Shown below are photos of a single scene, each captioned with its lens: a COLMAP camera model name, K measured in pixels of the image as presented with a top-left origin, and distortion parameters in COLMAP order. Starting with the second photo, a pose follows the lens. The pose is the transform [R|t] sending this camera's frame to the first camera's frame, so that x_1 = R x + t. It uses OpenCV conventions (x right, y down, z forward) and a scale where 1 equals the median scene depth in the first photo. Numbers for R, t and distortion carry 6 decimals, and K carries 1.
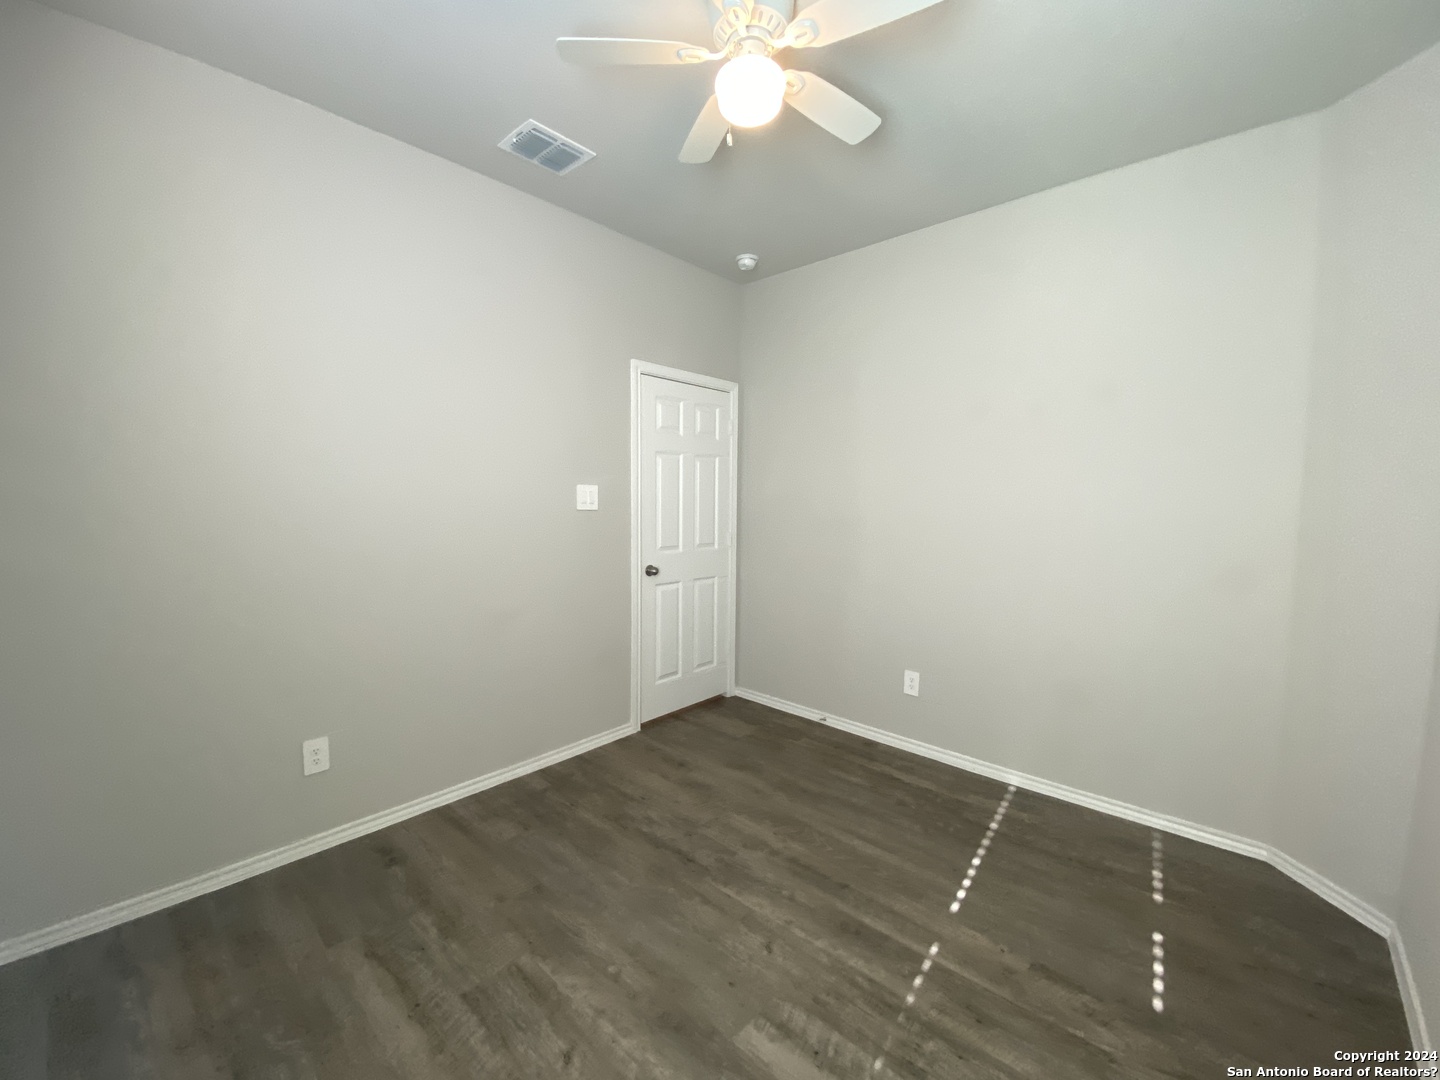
lens RADIAL K [[594.2, 0, 718.0], [0, 594.2, 540.3], [0, 0, 1]] dist [0.049011, -0.030326]
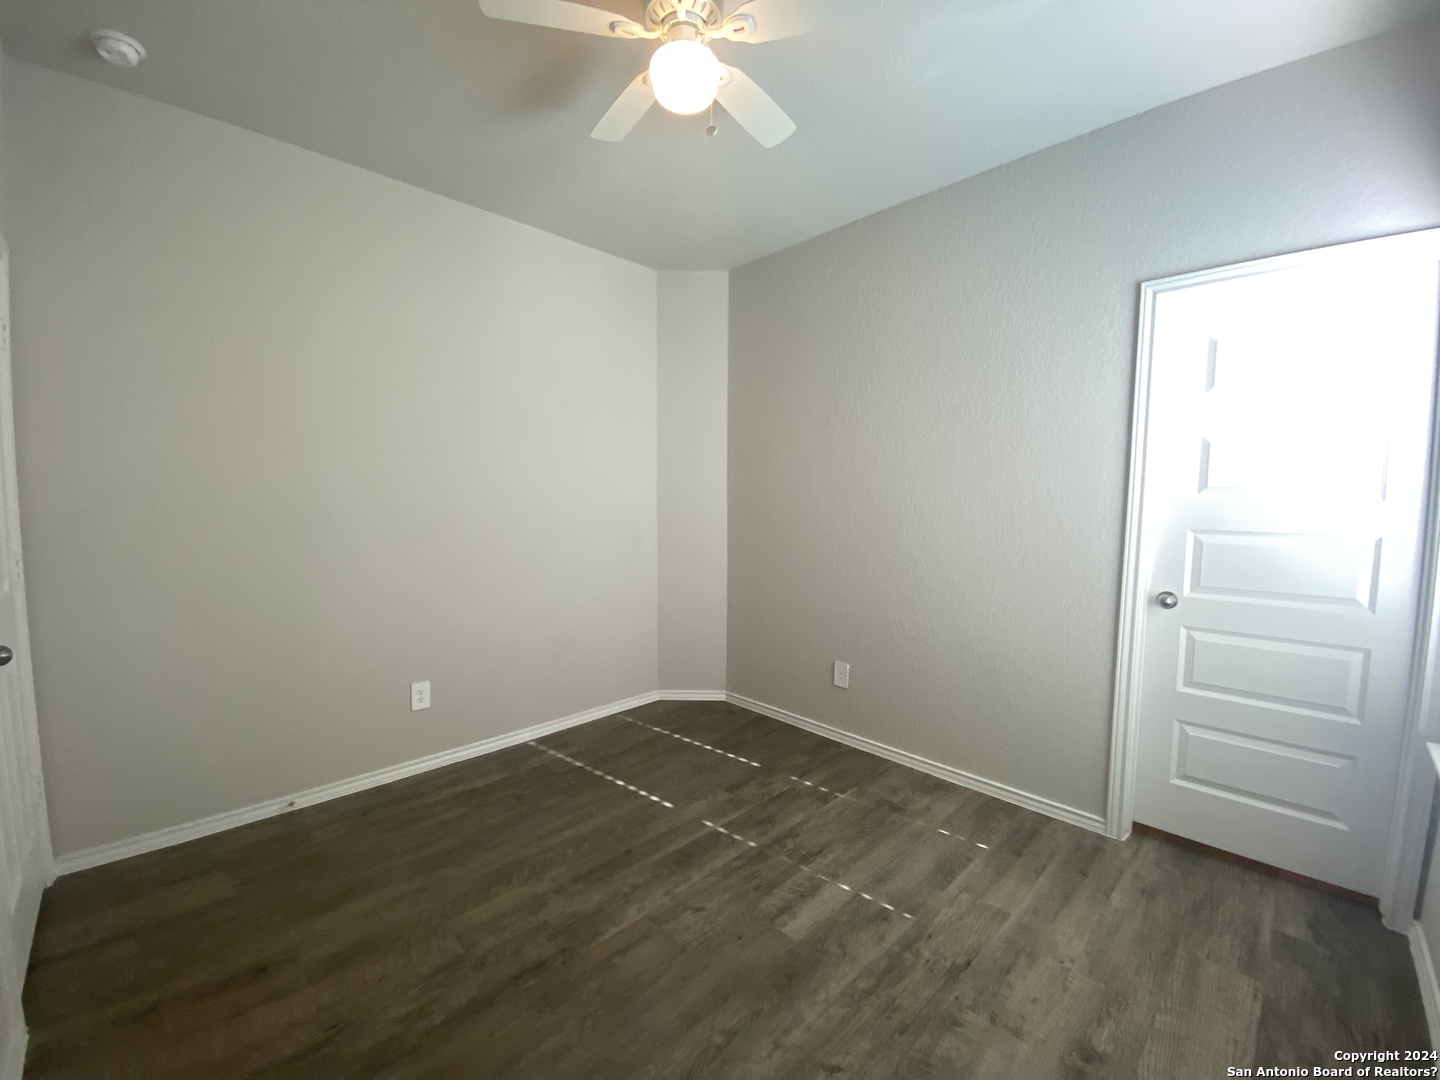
lens RADIAL K [[594.2, 0, 718.0], [0, 594.2, 540.3], [0, 0, 1]] dist [0.049011, -0.030326]
pose [[0.057628, -0.078717, 0.995230, -0.785265], [0.070441, 0.994723, 0.074598, -0.039998], [-0.995850, 0.065806, 0.062869, 0.733265]]
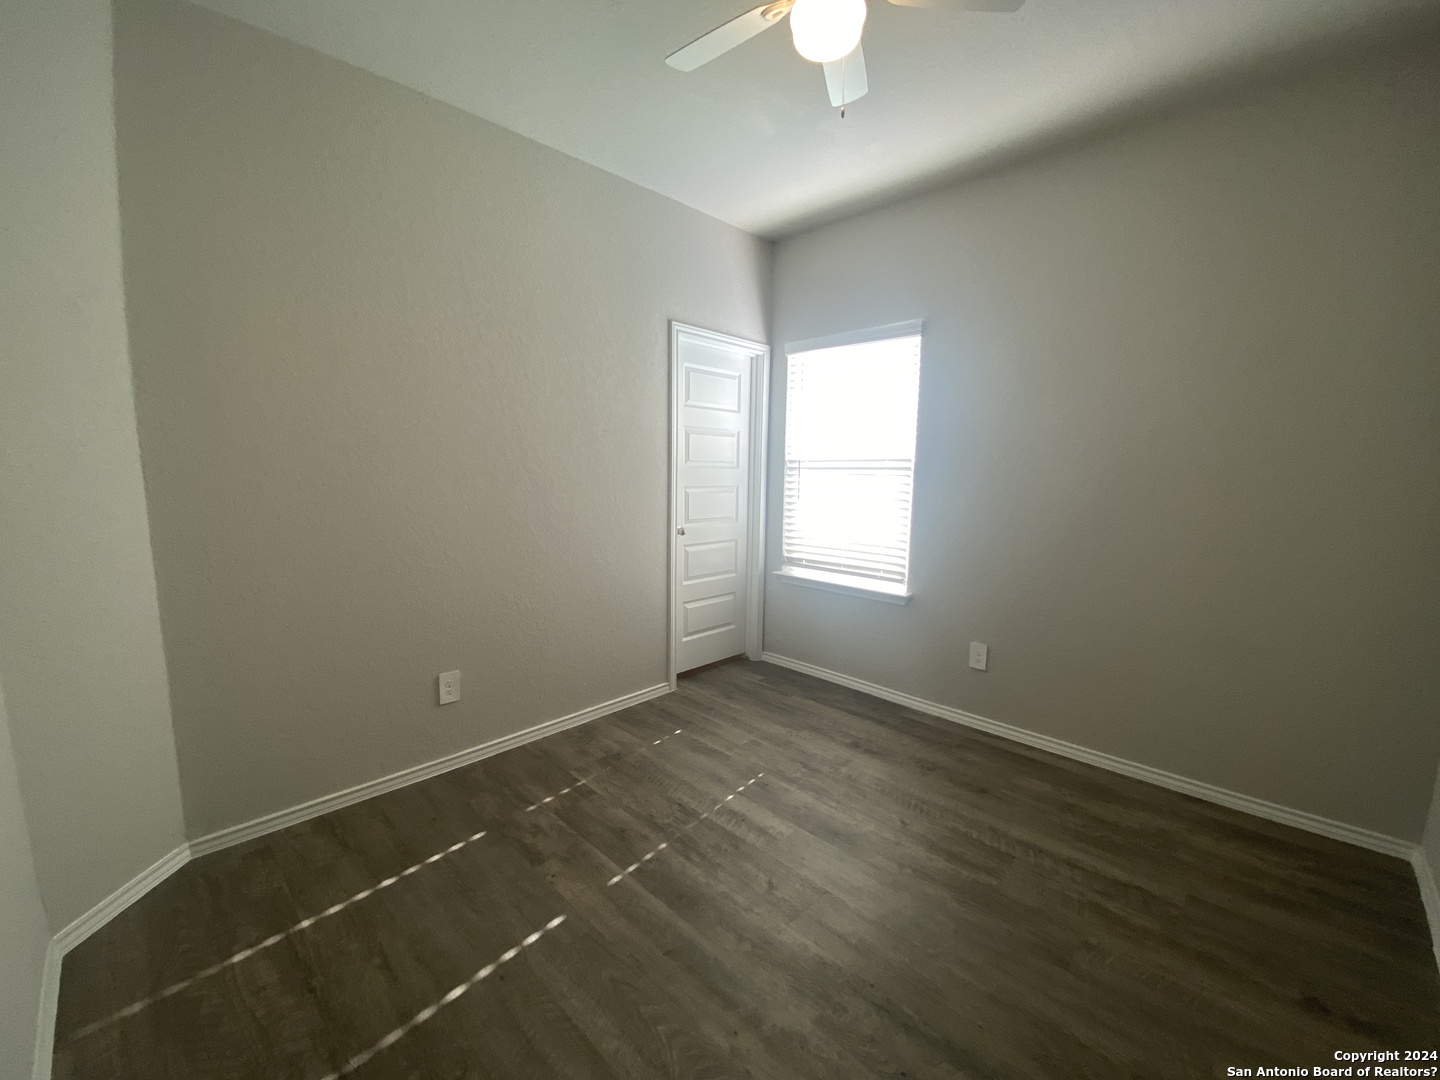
lens RADIAL K [[591.9, 0, 718.4], [0, 591.9, 537.3], [0, 0, 1]] dist [0.050638, -0.030575]
pose [[-0.998962, -0.026061, 0.037367, 0.130569], [-0.018249, 0.980445, 0.195947, -0.110171], [-0.041743, 0.195061, -0.979902, 1.642344]]
